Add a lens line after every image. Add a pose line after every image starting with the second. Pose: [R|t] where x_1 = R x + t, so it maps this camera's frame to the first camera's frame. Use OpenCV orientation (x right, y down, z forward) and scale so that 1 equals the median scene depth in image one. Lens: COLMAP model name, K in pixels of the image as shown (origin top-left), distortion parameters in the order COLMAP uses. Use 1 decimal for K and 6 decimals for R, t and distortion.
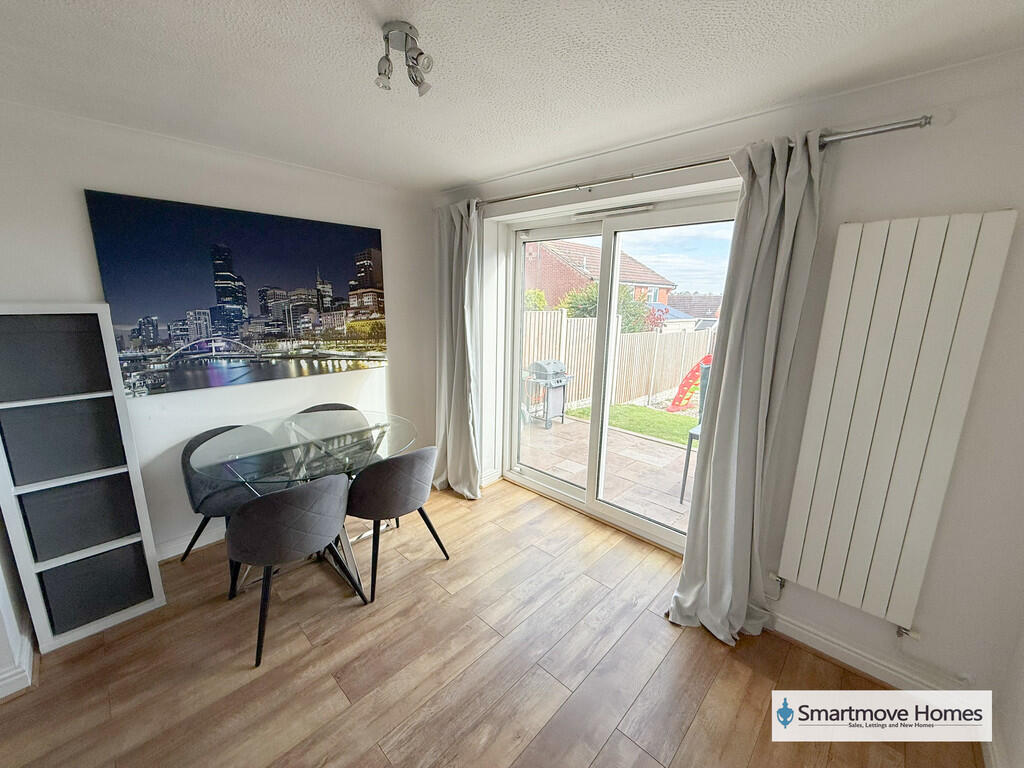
lens RADIAL K [[409.1, 0, 509.0], [0, 409.1, 382.5], [0, 0, 1]] dist [0.000505, -0.000618]
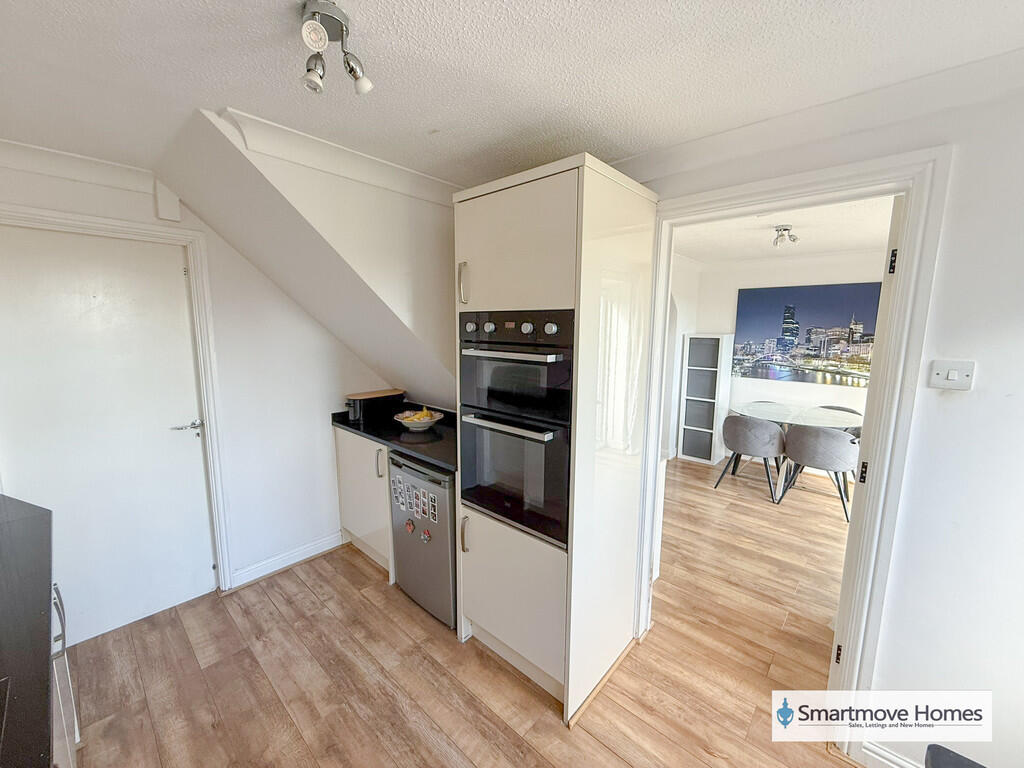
lens RADIAL K [[409.1, 0, 514.1], [0, 409.1, 382.3], [0, 0, 1]] dist [0.000505, -0.000618]
pose [[0.033111, 0.120378, -0.992176, 1.058303], [-0.217121, 0.969879, 0.110427, 0.067974], [0.975583, 0.211765, 0.058251, -0.250301]]
